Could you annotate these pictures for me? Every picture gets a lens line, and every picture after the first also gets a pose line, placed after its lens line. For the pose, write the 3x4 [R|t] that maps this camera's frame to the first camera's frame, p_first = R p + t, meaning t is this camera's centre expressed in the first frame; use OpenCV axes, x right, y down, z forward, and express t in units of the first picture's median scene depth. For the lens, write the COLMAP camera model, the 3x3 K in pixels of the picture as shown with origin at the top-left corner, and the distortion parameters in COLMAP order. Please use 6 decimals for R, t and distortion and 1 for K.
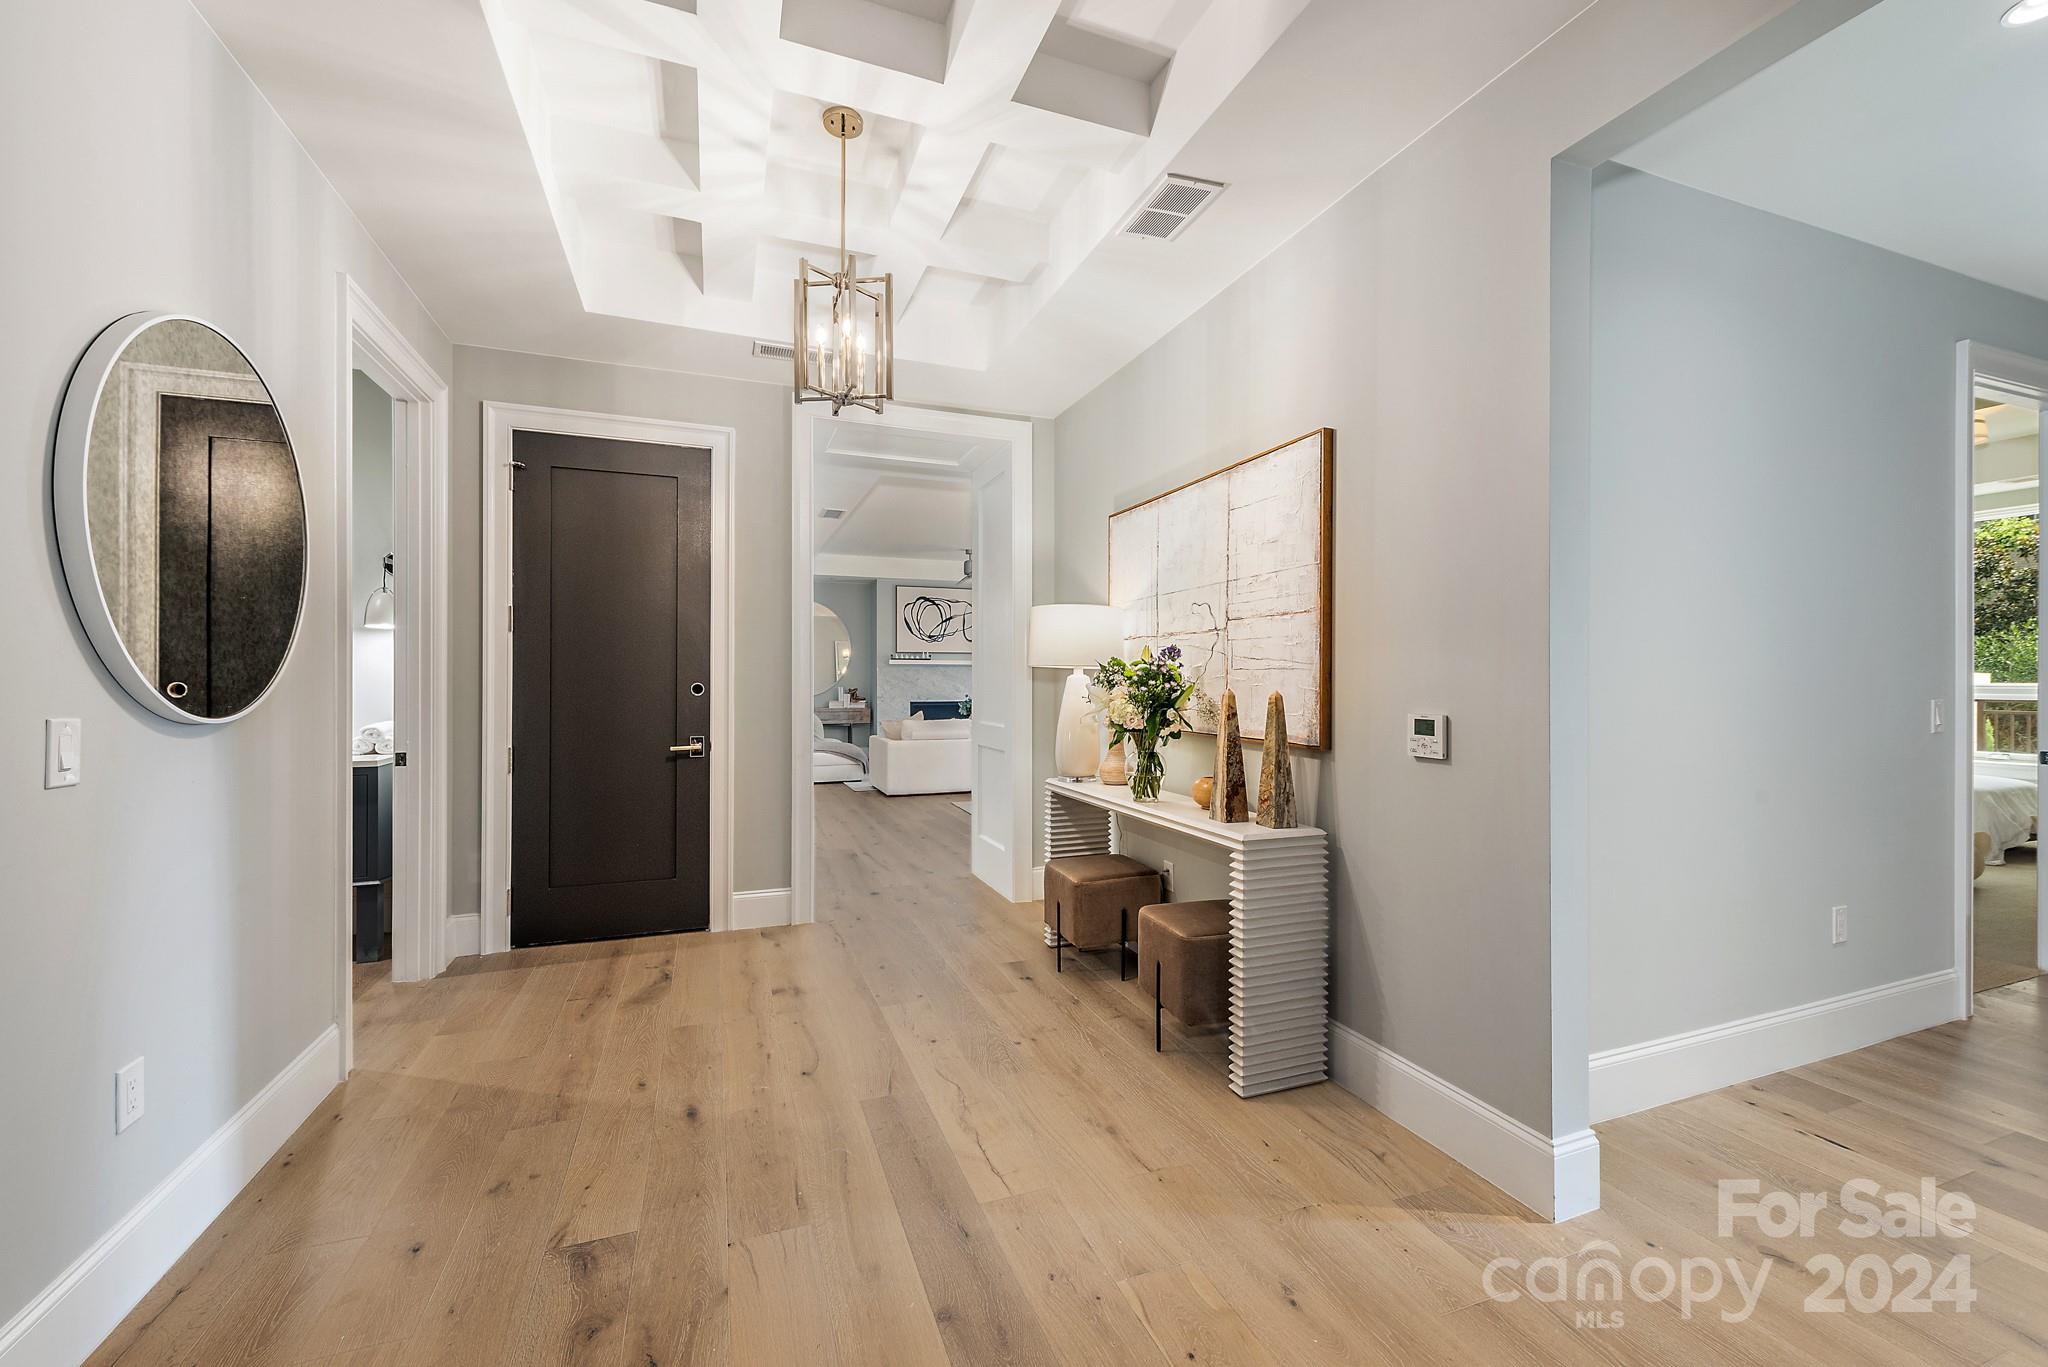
lens RADIAL K [[808.0, 0, 1030.2], [0, 808.0, 677.2], [0, 0, 1]] dist [0.010551, -0.002952]
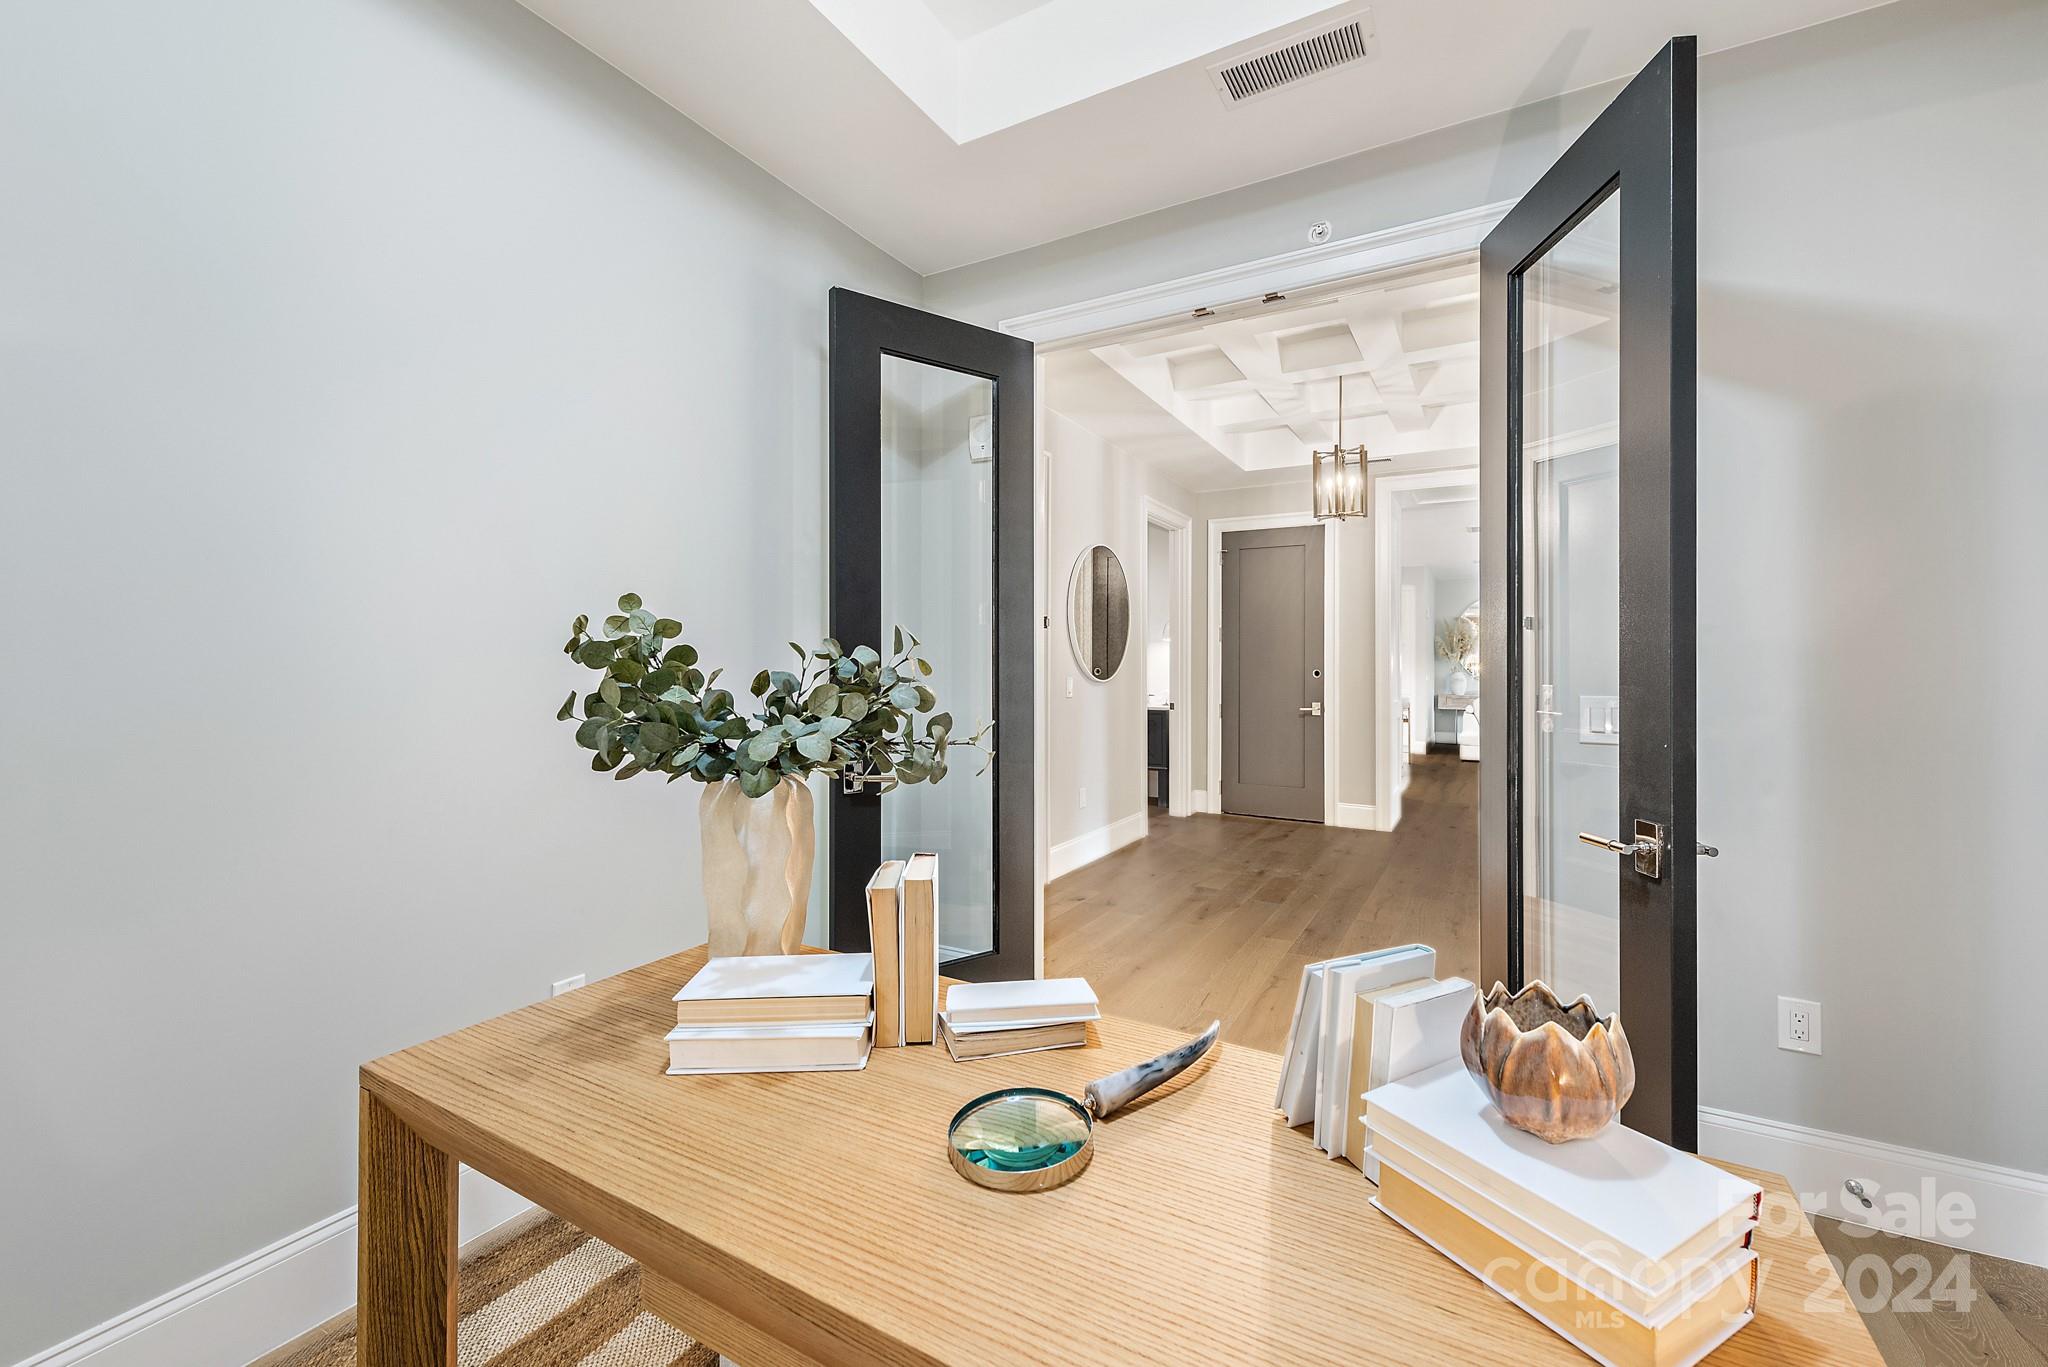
lens RADIAL K [[808.0, 0, 1029.5], [0, 808.0, 669.4], [0, 0, 1]] dist [0.010551, -0.002952]
pose [[0.617857, -0.000492, -0.786291, 0.752166], [0.002080, 0.999997, 0.001009, 0.005815], [0.786288, -0.002260, 0.617856, -0.669117]]
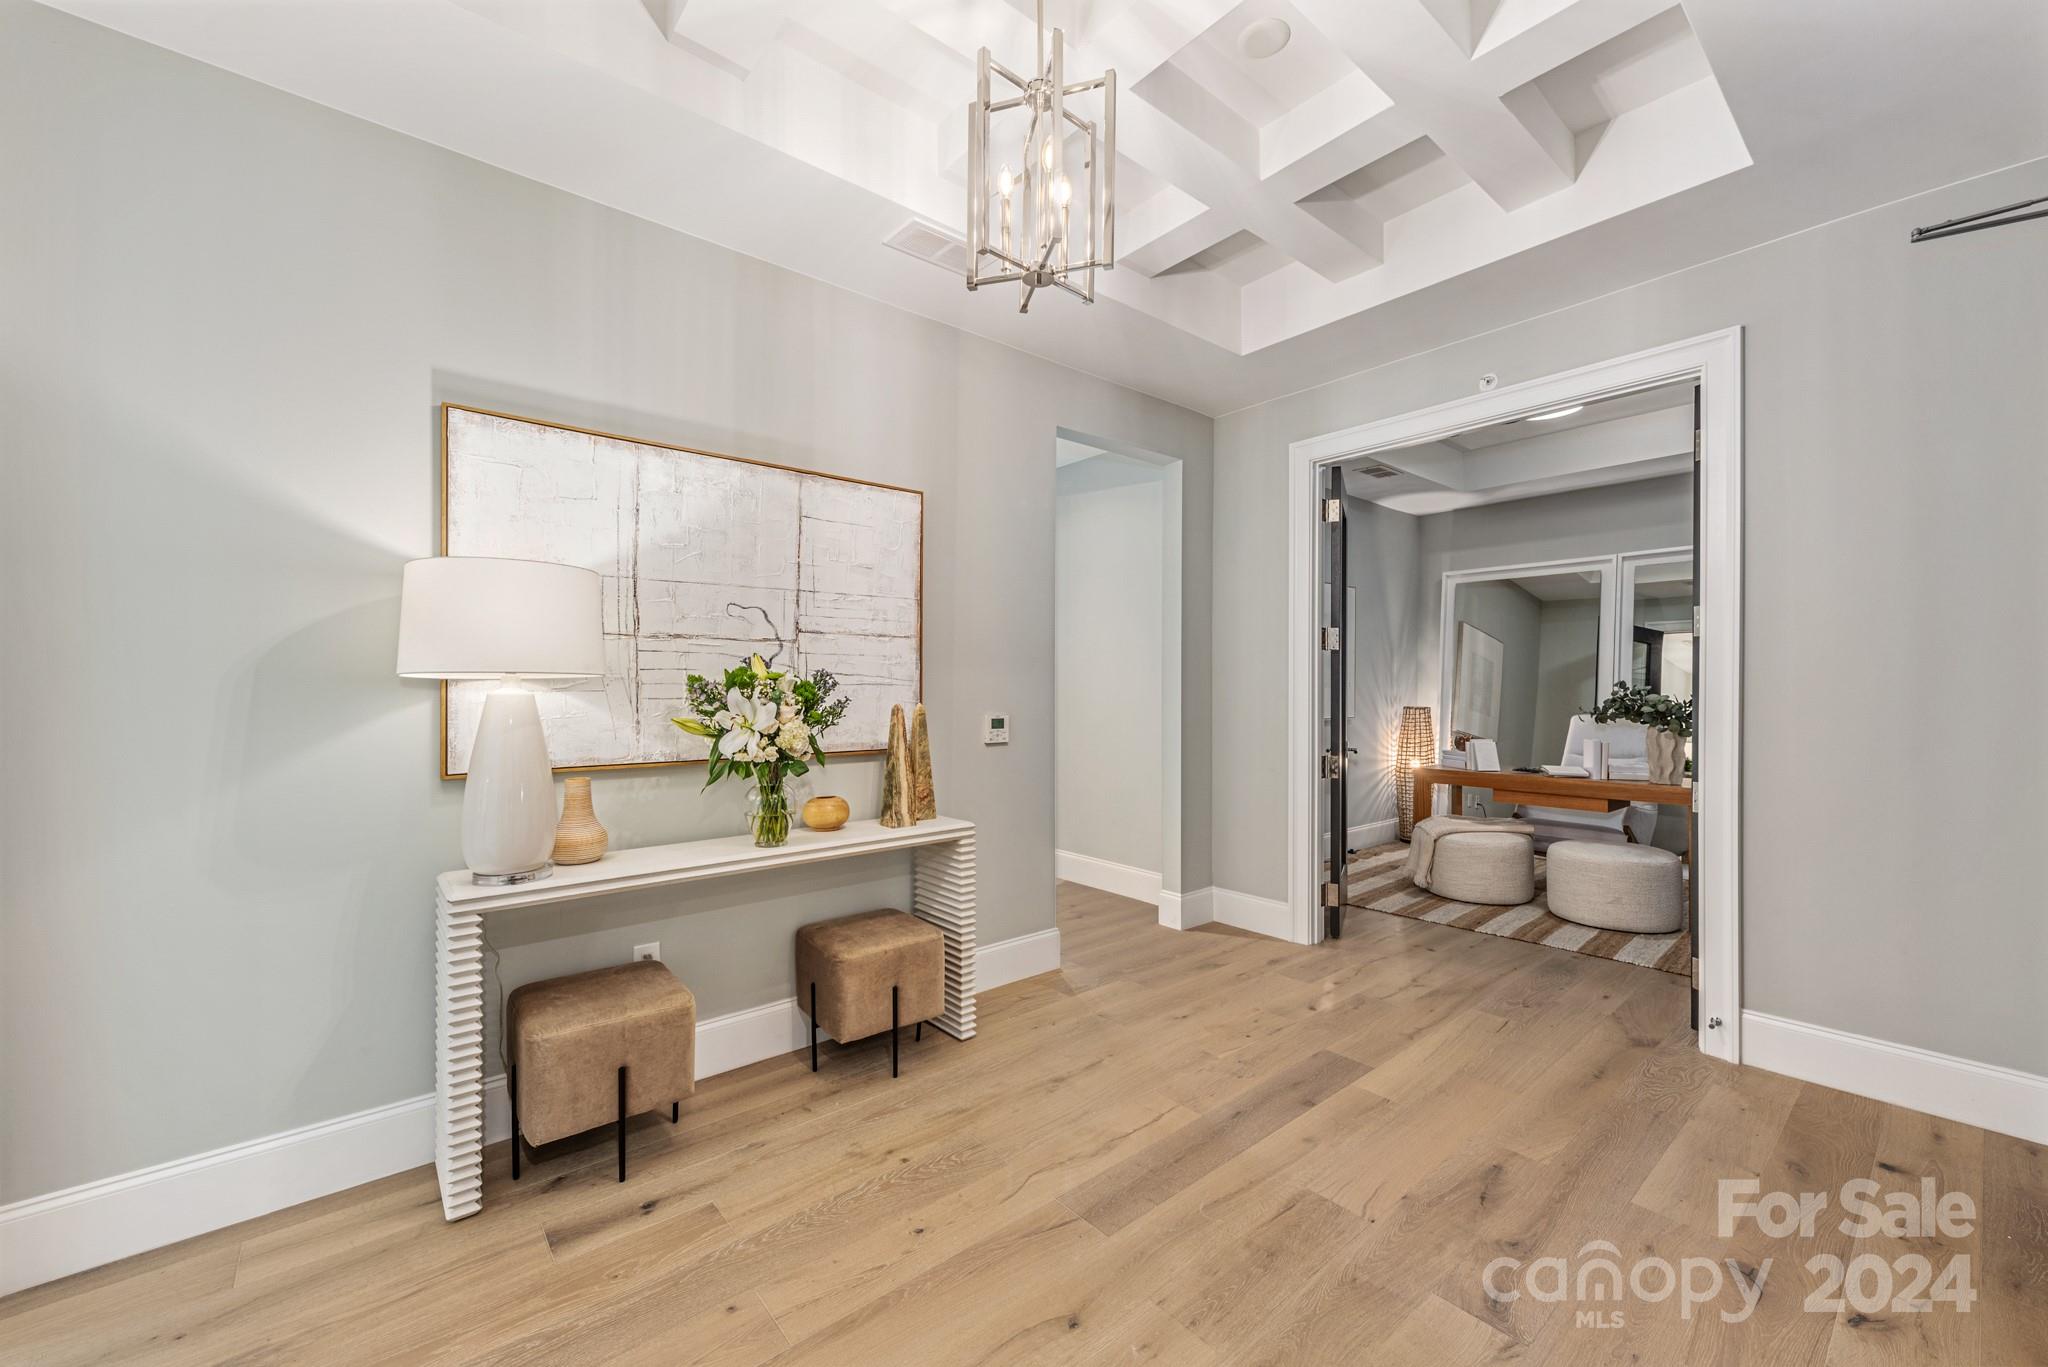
lens RADIAL K [[808.0, 0, 1026.4], [0, 808.0, 684.4], [0, 0, 1]] dist [0.010551, -0.002952]
pose [[-0.317624, 0.002850, 0.948212, -0.833987], [-0.001786, 0.999992, -0.003604, -0.007043], [-0.948215, -0.002838, -0.317616, 1.188107]]
